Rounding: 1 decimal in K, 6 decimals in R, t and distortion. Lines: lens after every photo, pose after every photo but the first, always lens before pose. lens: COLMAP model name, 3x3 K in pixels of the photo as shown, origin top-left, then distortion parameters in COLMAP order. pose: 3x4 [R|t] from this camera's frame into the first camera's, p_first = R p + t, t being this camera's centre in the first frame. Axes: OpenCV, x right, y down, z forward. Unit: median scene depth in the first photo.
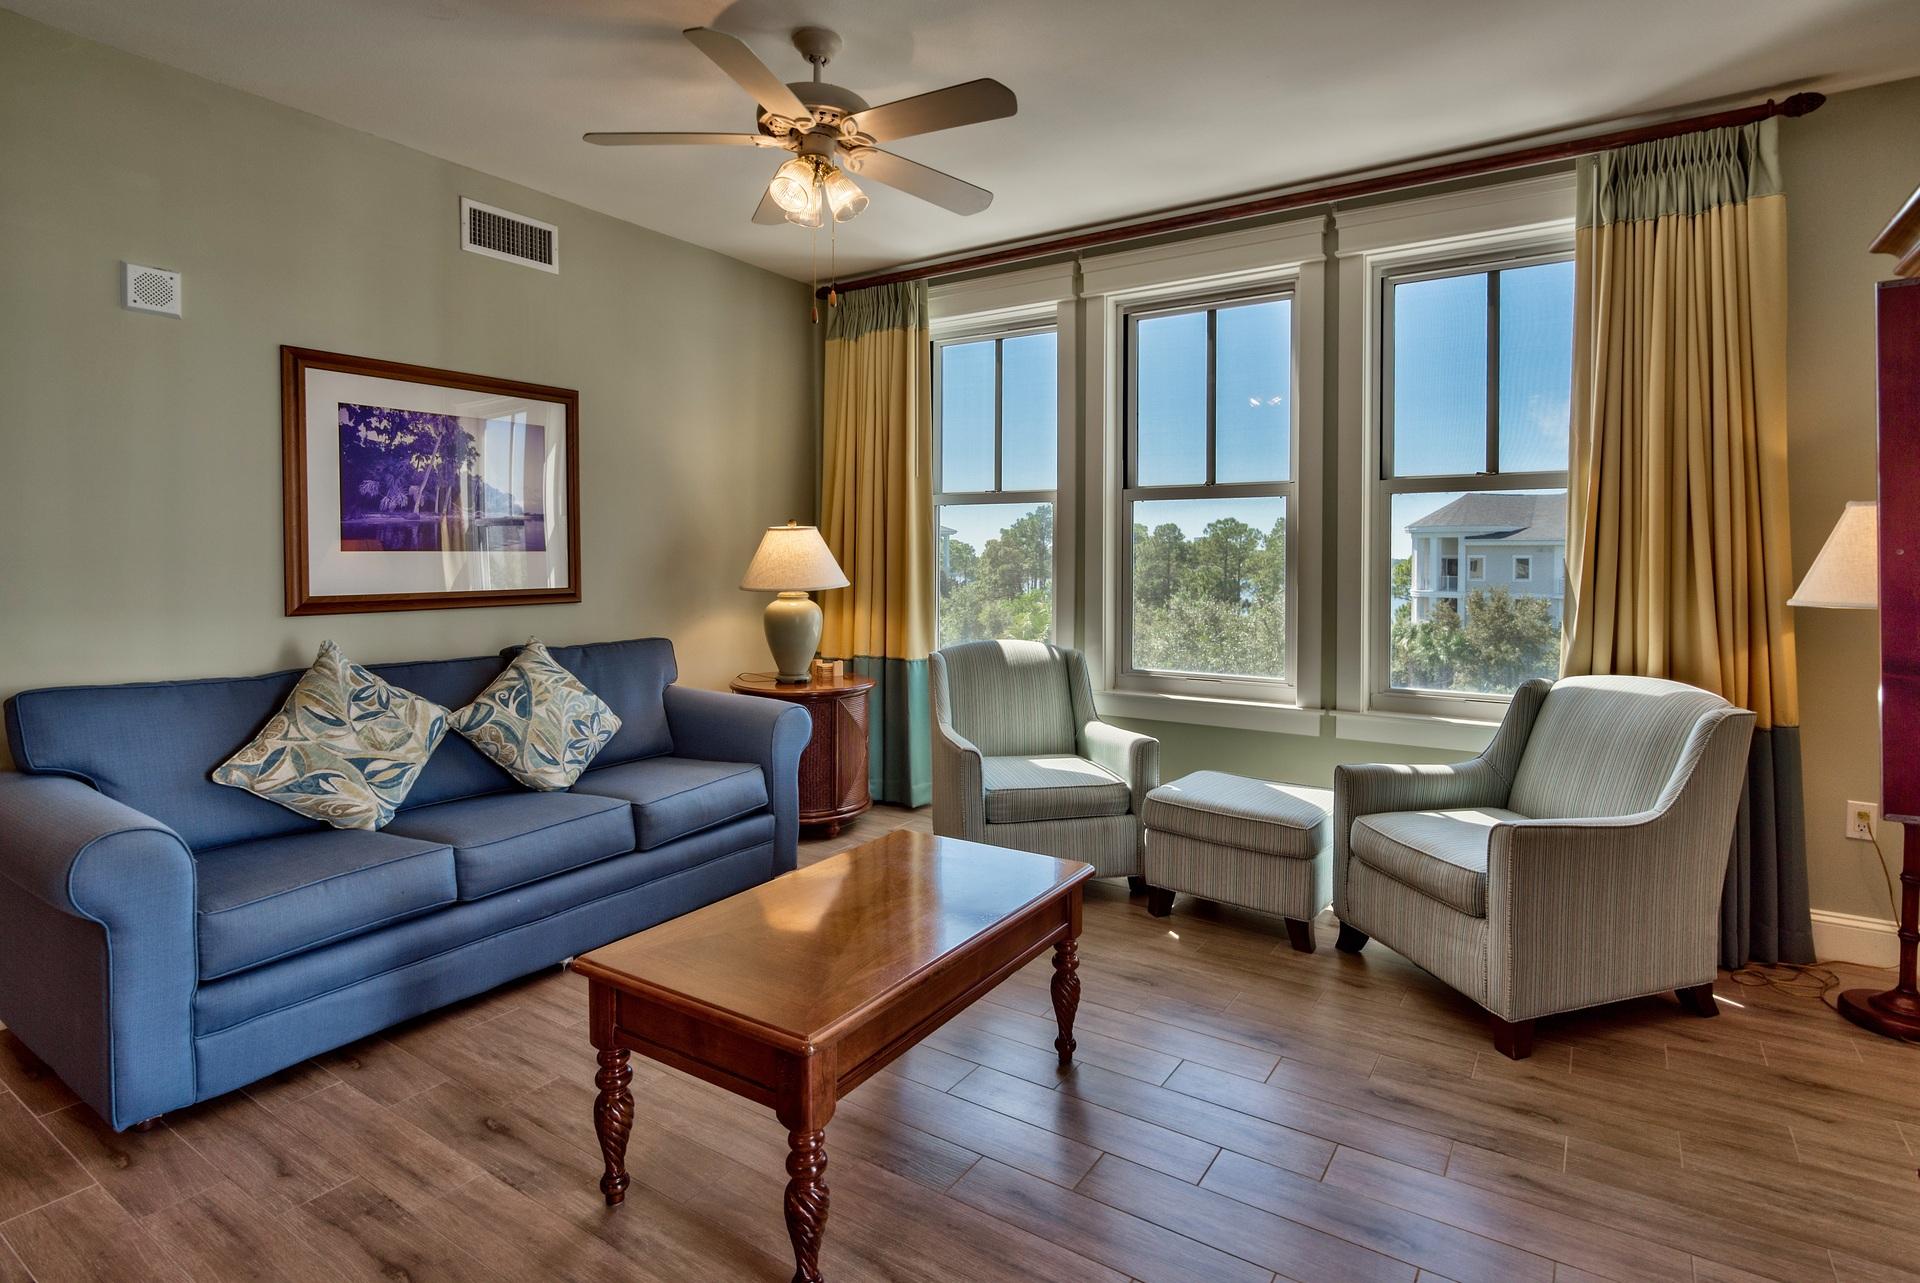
lens RADIAL K [[981.6, 0, 967.0], [0, 981.6, 576.3], [0, 0, 1]] dist [0.003509, 0.000596]
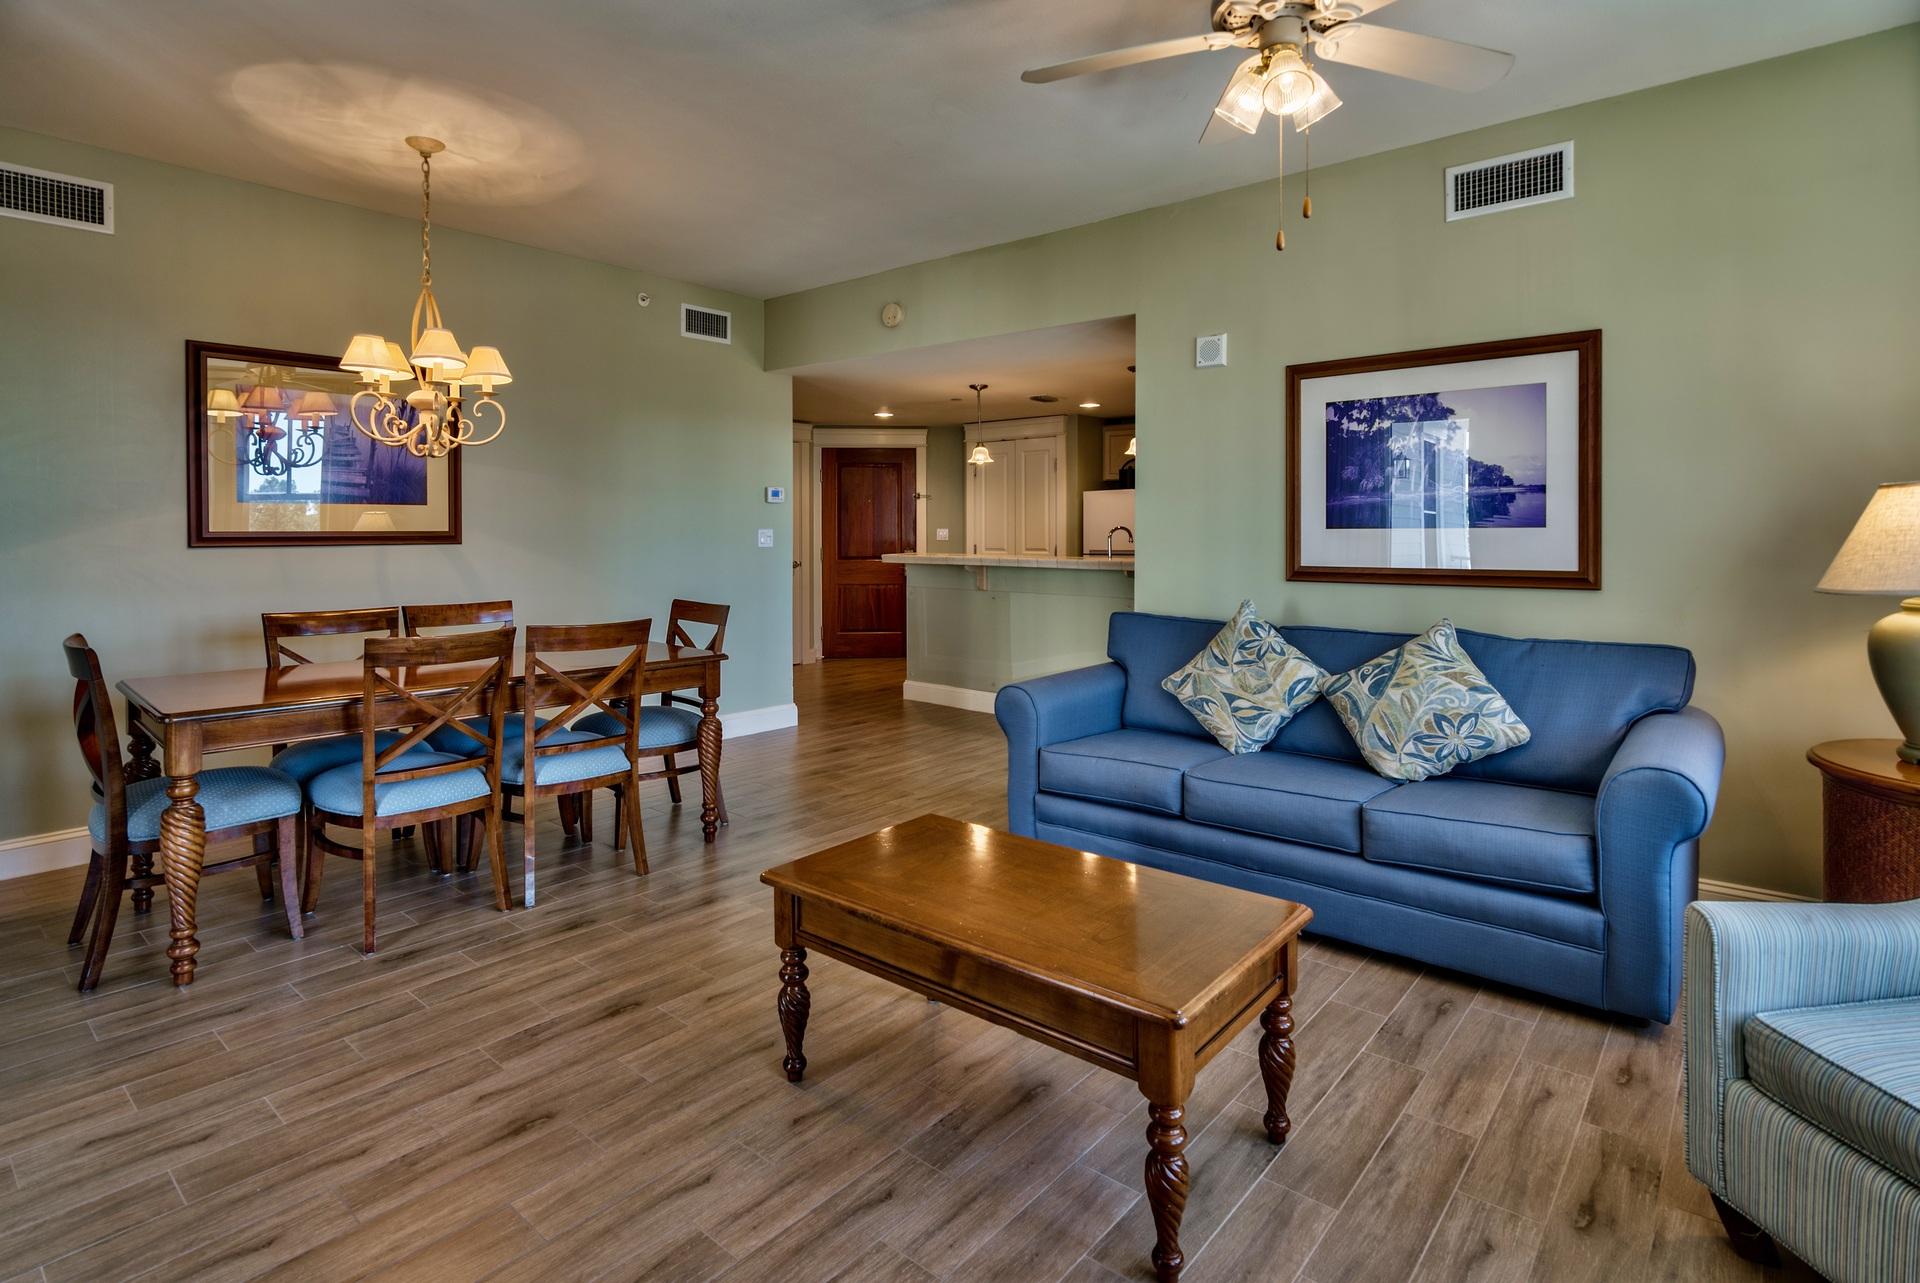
lens RADIAL K [[1014.9, 0, 962.5], [0, 1014.9, 552.2], [0, 0, 1]] dist [-0.001700, -0.000300]
pose [[-0.137895, 0.021302, -0.990218, 0.570778], [-0.019175, 0.999524, 0.024172, -0.016880], [0.990261, 0.022320, -0.137421, 0.670177]]
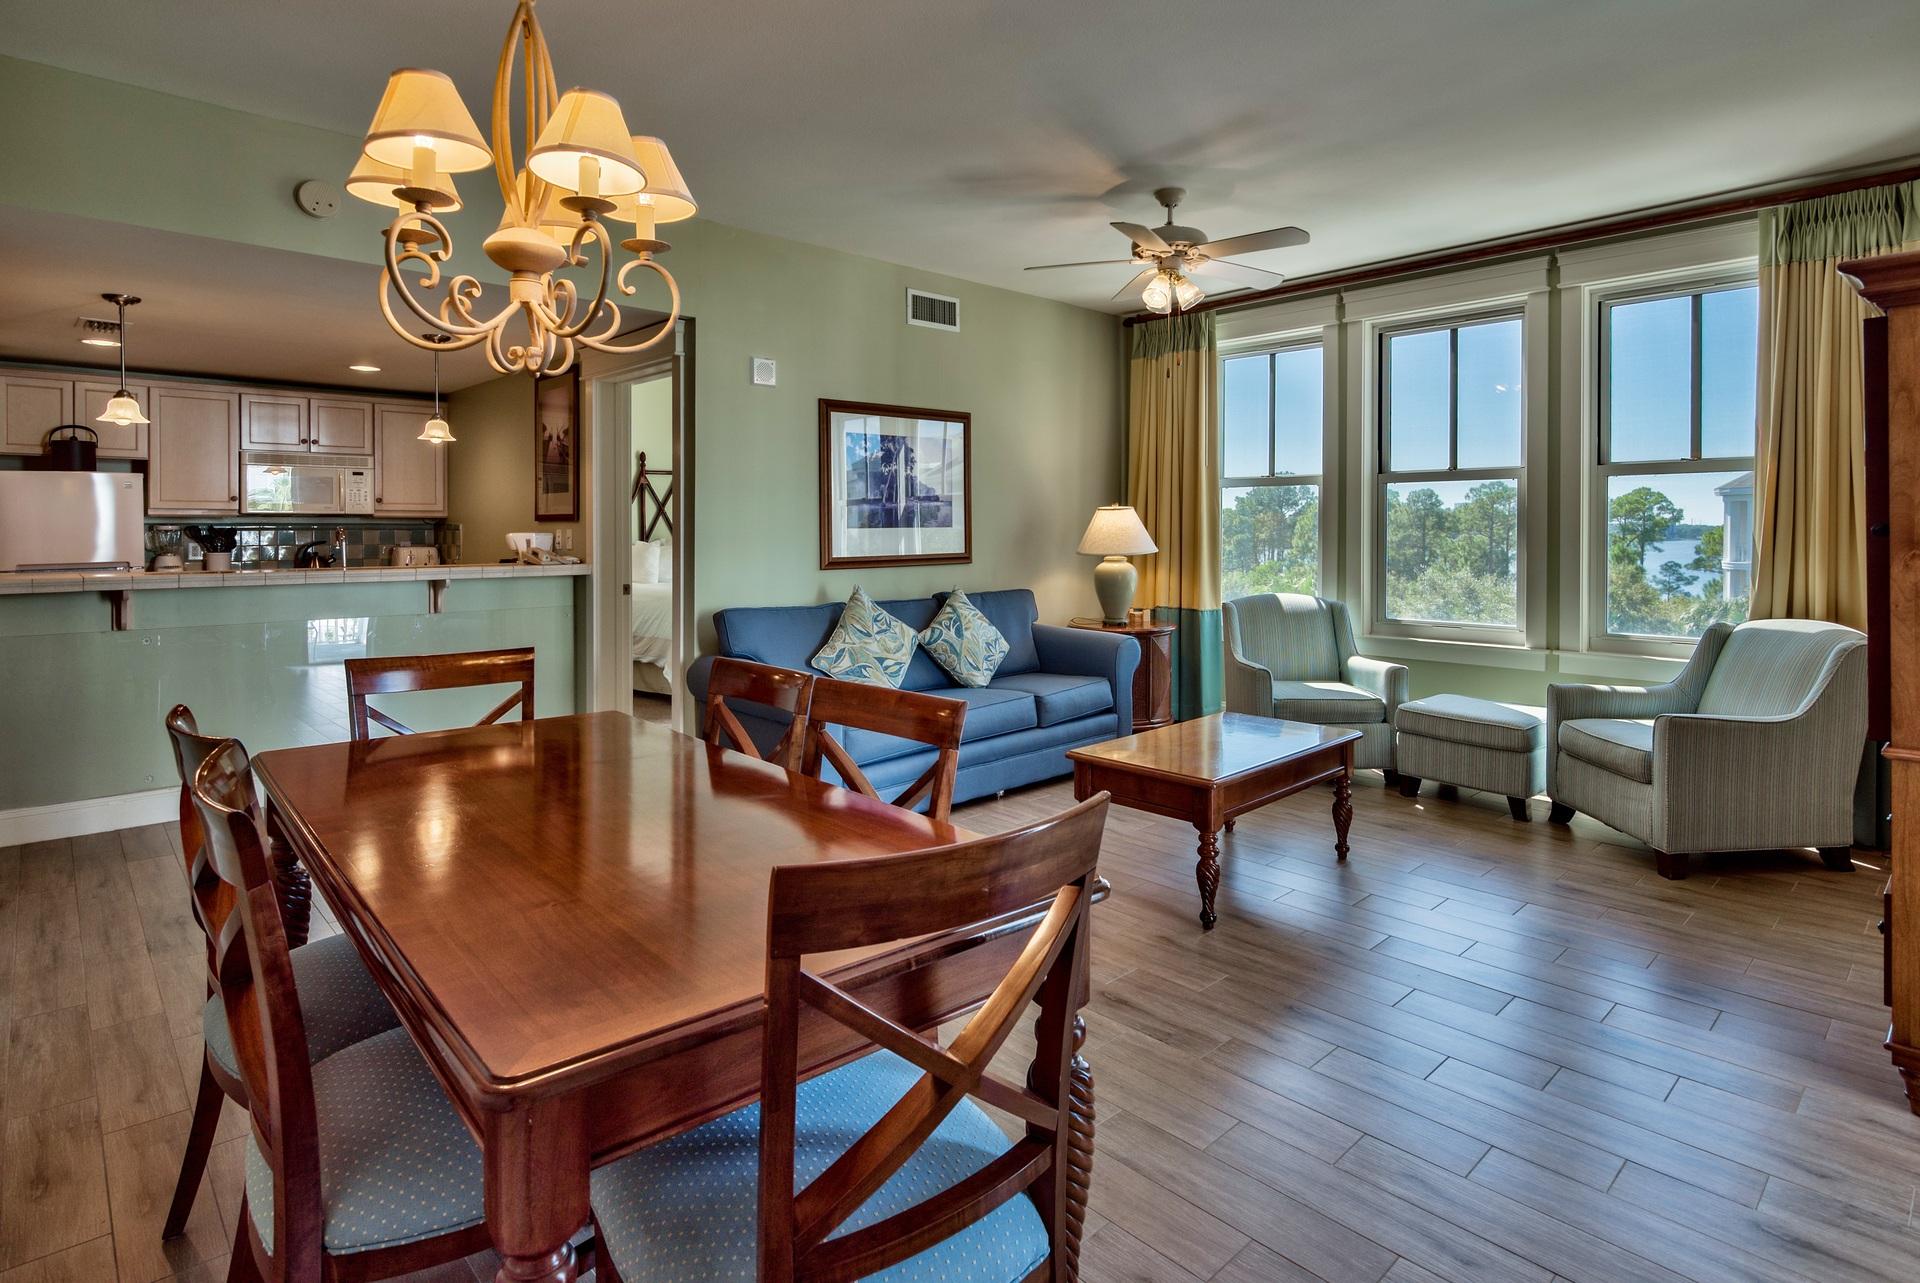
lens RADIAL K [[1011.9, 0, 994.1], [0, 1011.9, 553.4], [0, 0, 1]] dist [0.002451, 0.000874]
pose [[0.980196, -0.001472, -0.198023, -0.085442], [0.002647, 0.999980, 0.005670, 0.005052], [0.198011, -0.006082, 0.980181, -0.470394]]
